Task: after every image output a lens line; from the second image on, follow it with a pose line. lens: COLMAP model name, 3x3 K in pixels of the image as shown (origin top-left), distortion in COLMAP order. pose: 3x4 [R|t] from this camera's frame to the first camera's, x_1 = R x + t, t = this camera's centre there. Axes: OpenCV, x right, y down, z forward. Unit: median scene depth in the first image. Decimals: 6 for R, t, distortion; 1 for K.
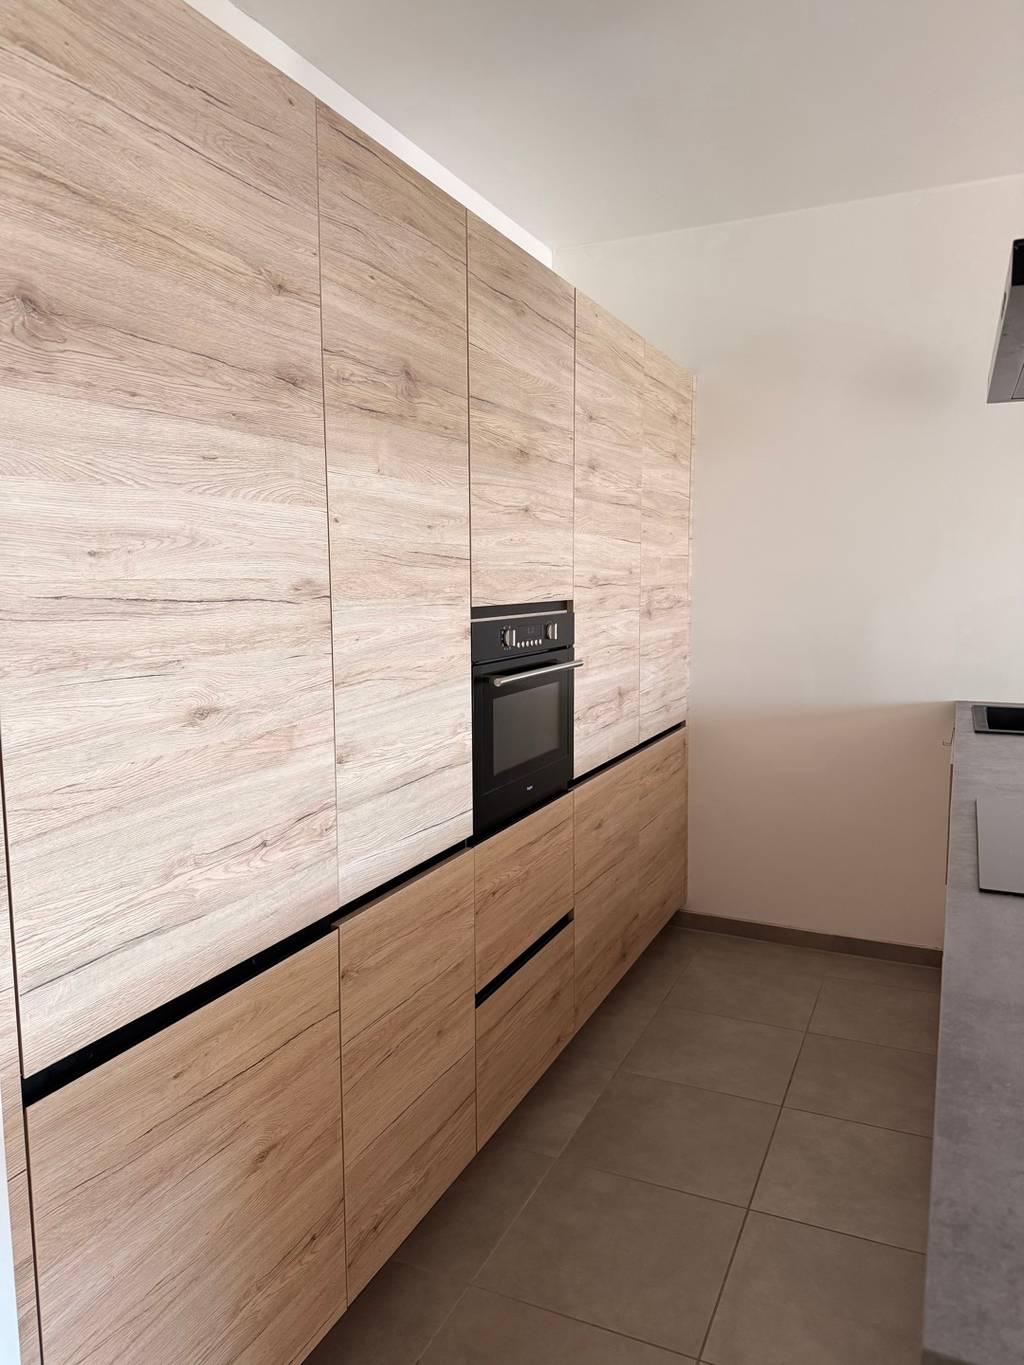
lens RADIAL K [[949.7, 0, 513.4], [0, 949.7, 687.7], [0, 0, 1]] dist [-0.001503, -0.006716]
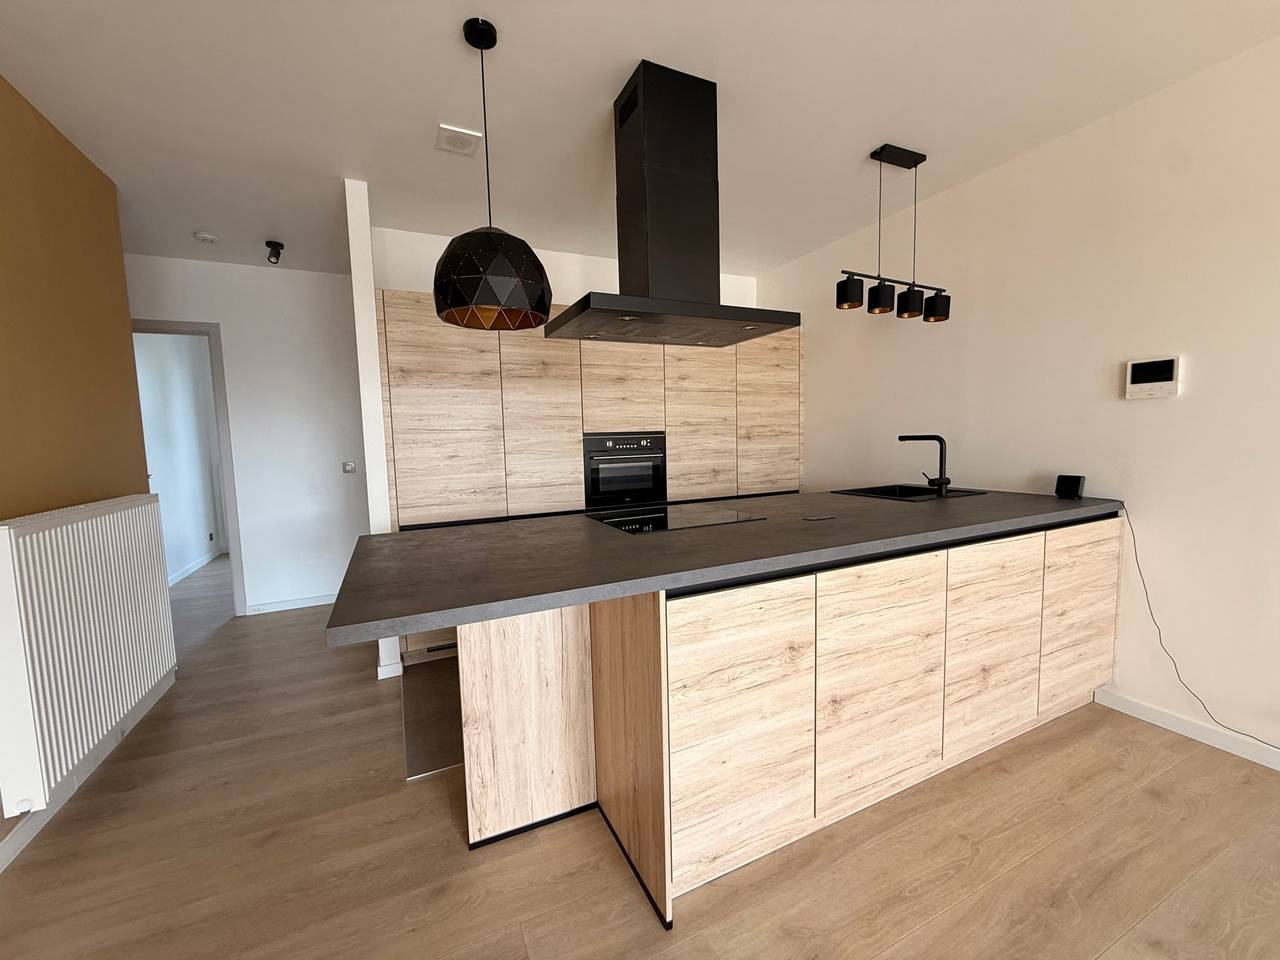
lens RADIAL K [[514.8, 0, 638.7], [0, 514.8, 476.6], [0, 0, 1]] dist [0.000131, 0.000181]
pose [[0.770566, 0.040750, -0.636056, 1.281565], [-0.054961, 0.998485, -0.002614, 0.055452], [0.634986, 0.036972, 0.771639, -0.174338]]
